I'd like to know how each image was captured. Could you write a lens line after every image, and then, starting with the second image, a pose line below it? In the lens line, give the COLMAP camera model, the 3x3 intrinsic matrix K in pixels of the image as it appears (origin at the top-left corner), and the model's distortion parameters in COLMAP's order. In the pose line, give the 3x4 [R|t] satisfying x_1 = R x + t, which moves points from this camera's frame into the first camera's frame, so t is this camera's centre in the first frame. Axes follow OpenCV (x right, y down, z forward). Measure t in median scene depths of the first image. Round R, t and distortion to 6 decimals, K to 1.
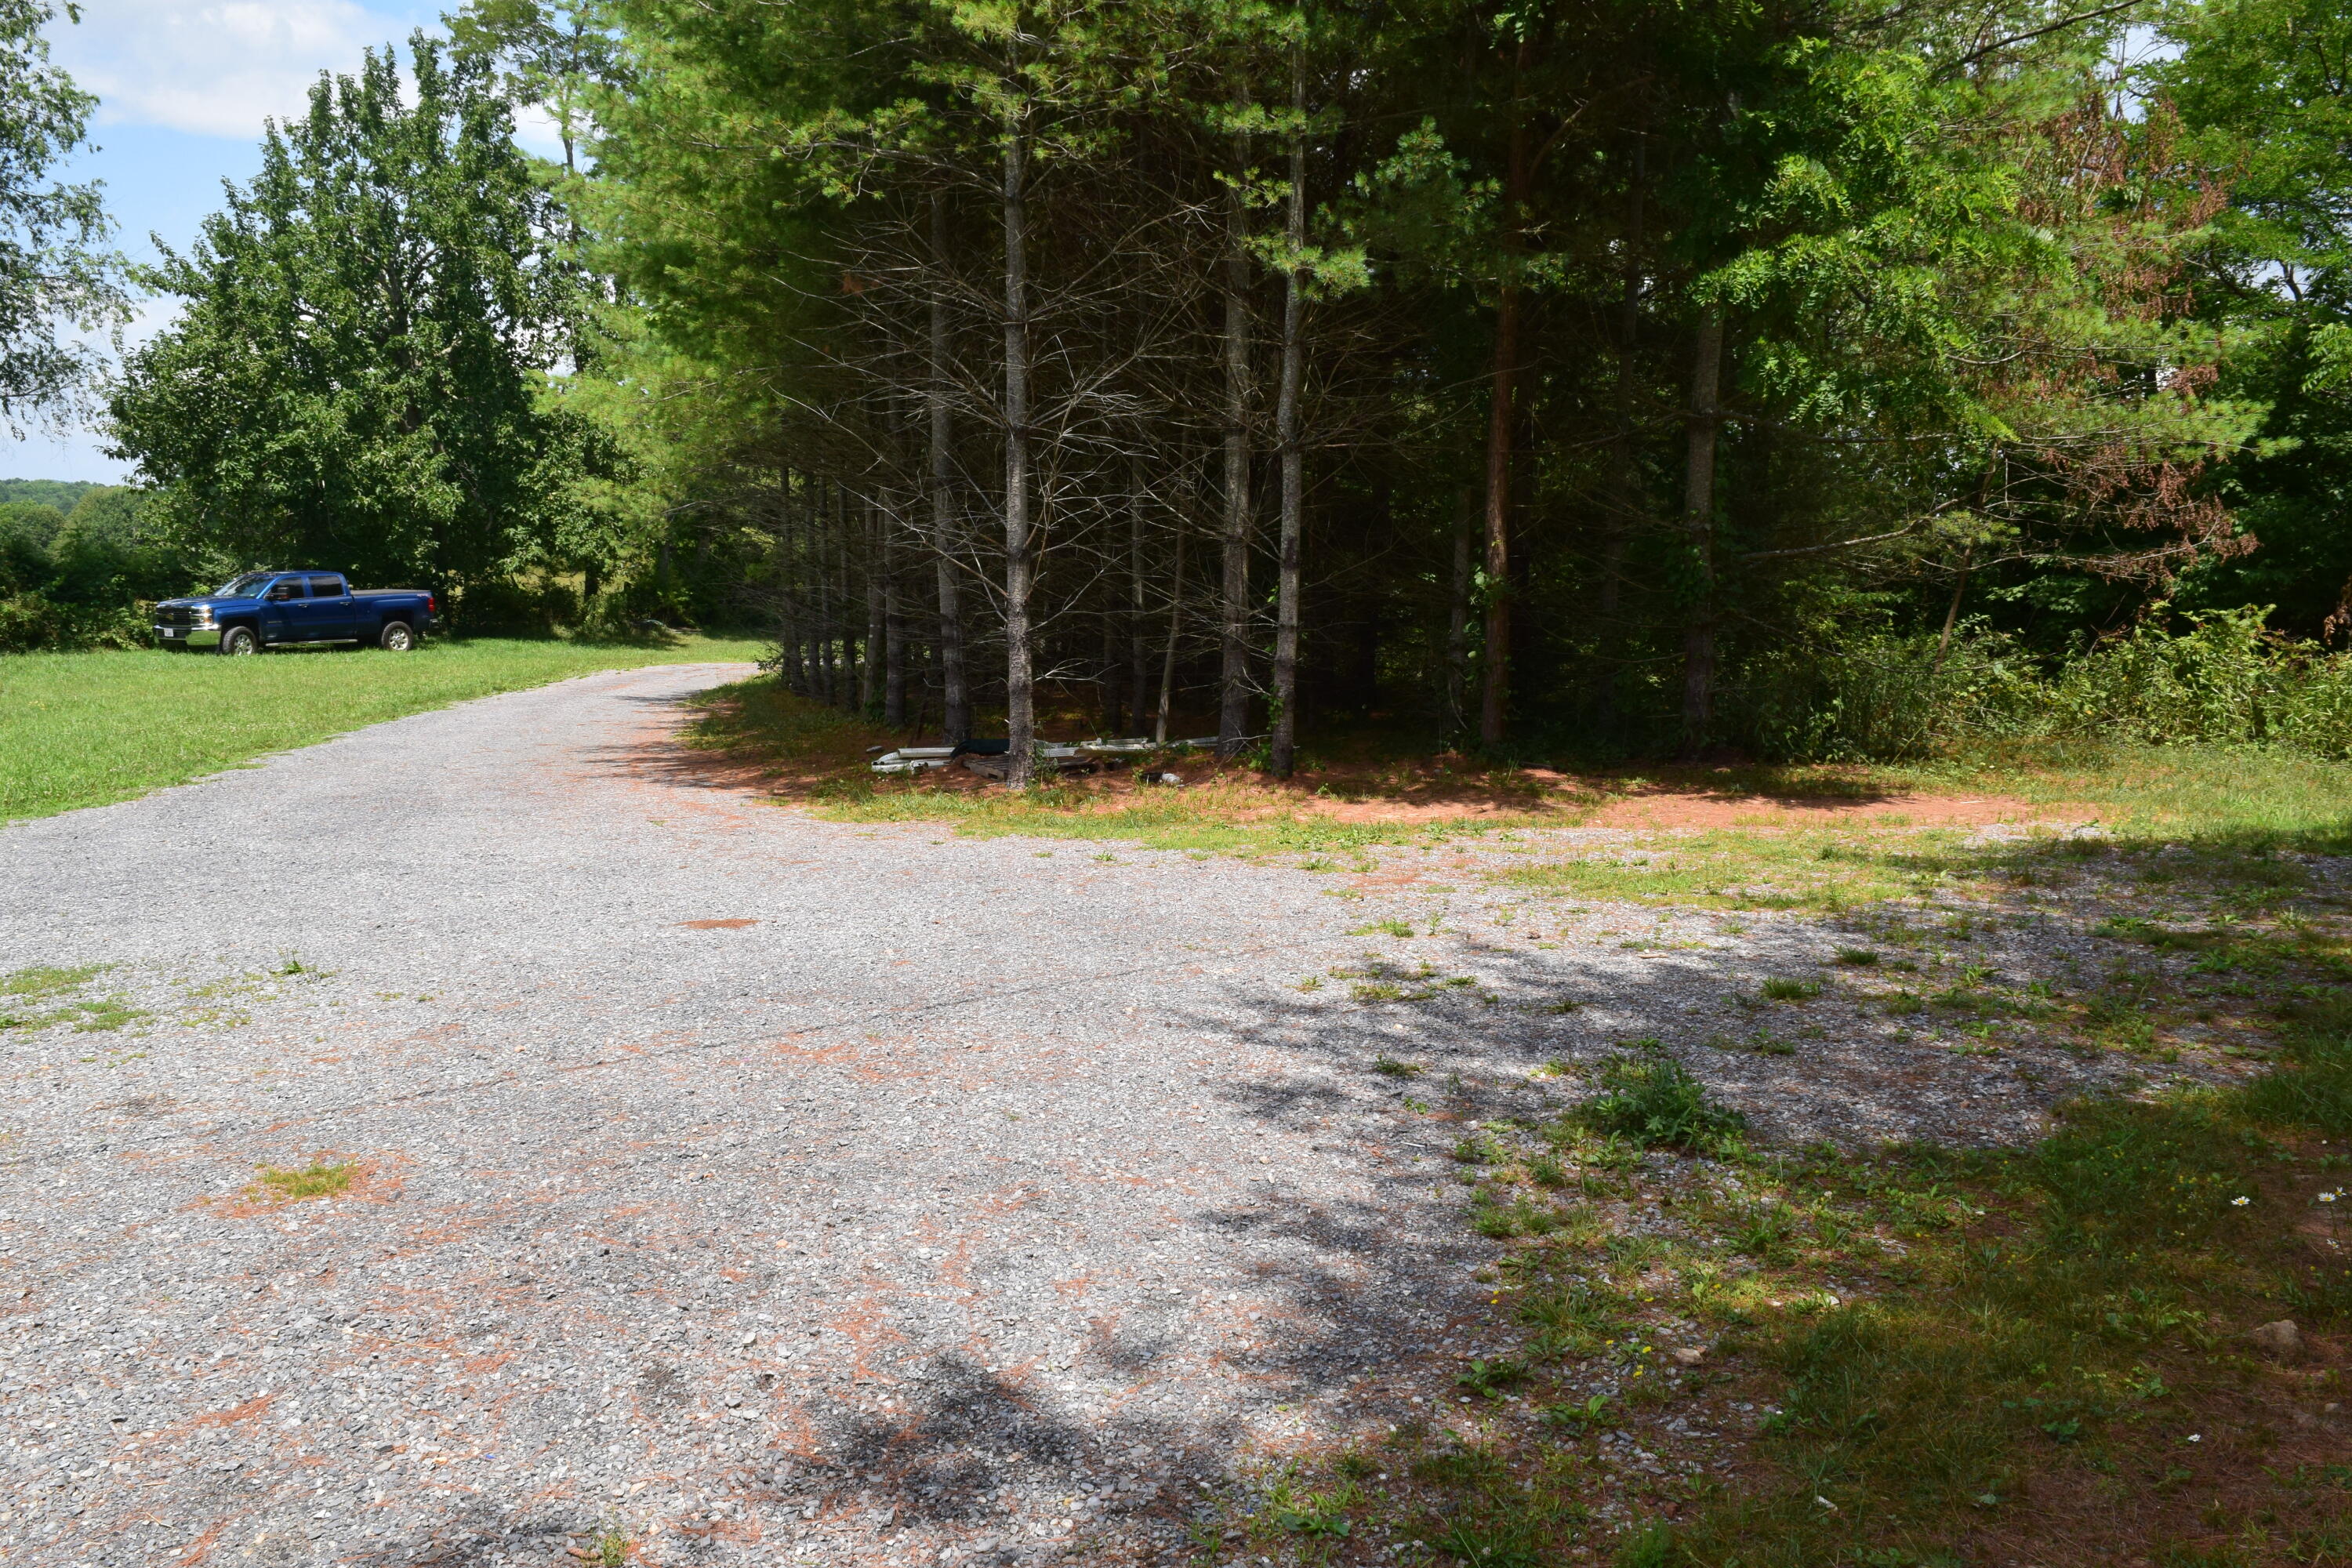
lens RADIAL K [[1816.6, 0, 1170.1], [0, 1816.6, 785.9], [0, 0, 1]] dist [-0.026130, 0.026405]
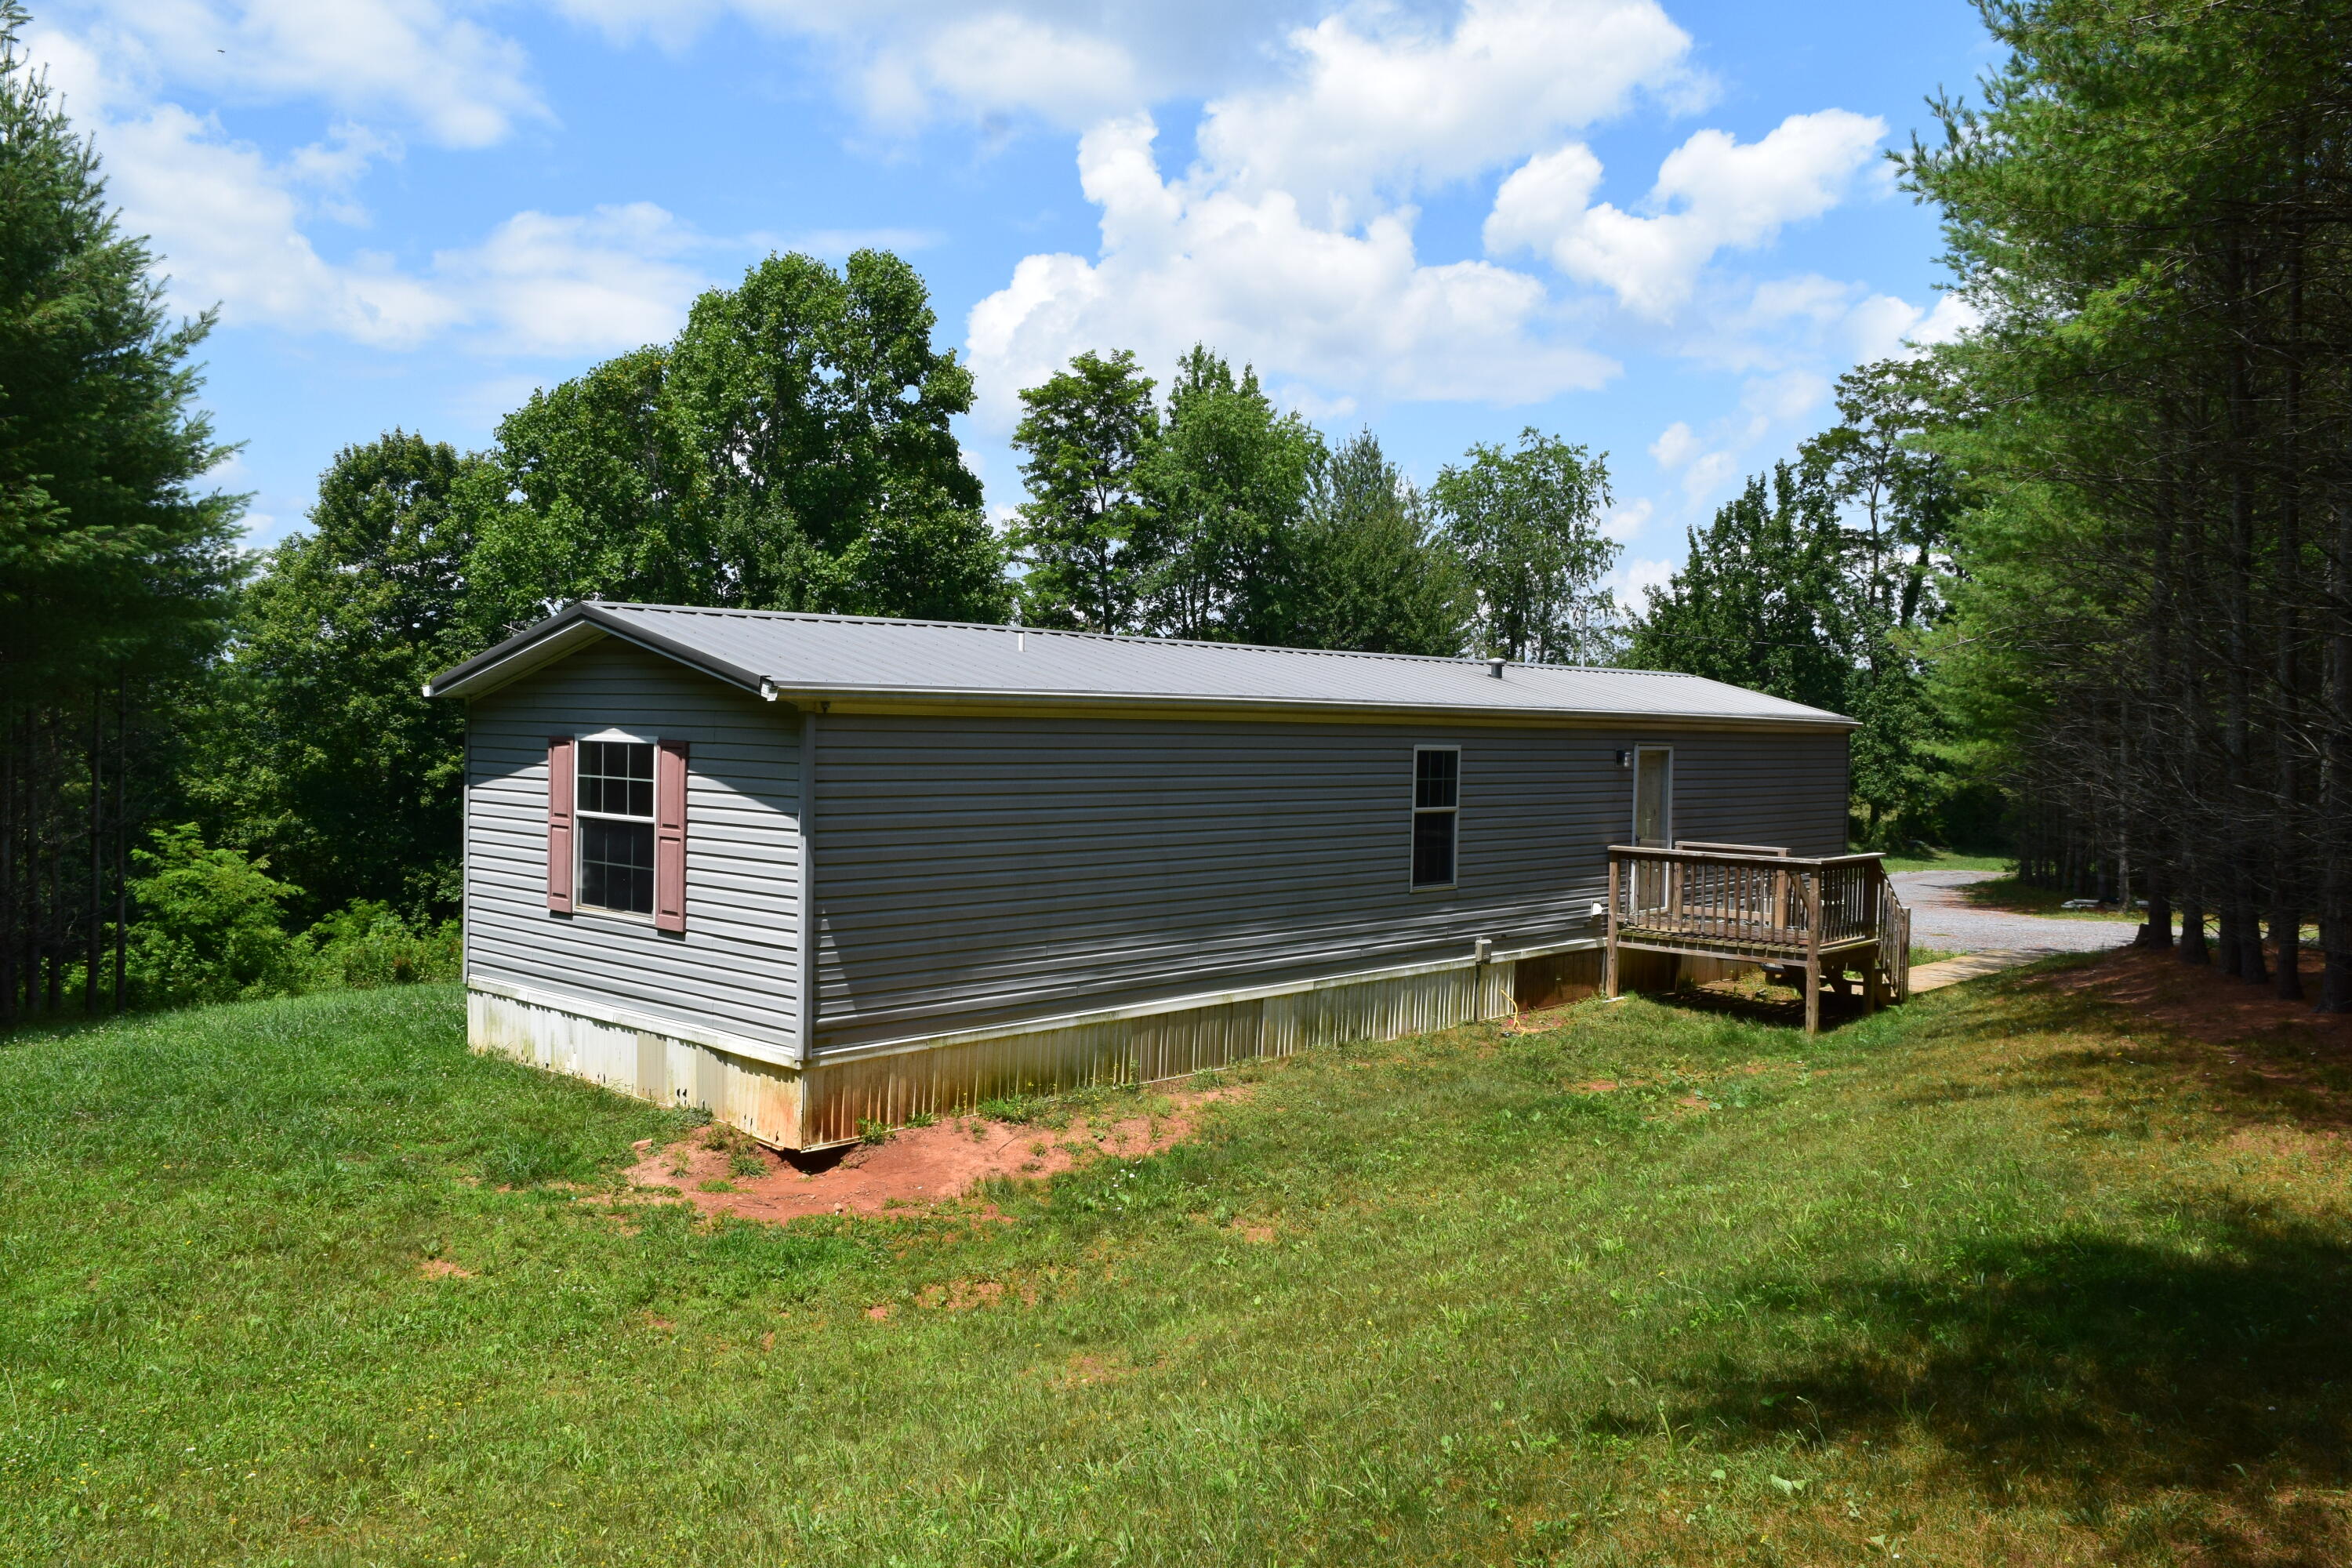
lens RADIAL K [[1816.6, 0, 1169.8], [0, 1816.6, 788.2], [0, 0, 1]] dist [-0.026130, 0.026405]
pose [[0.798426, 0.009141, -0.602024, 0.108572], [-0.079404, 0.992750, -0.090234, 0.046555], [0.596834, 0.119848, 0.793363, -0.528731]]
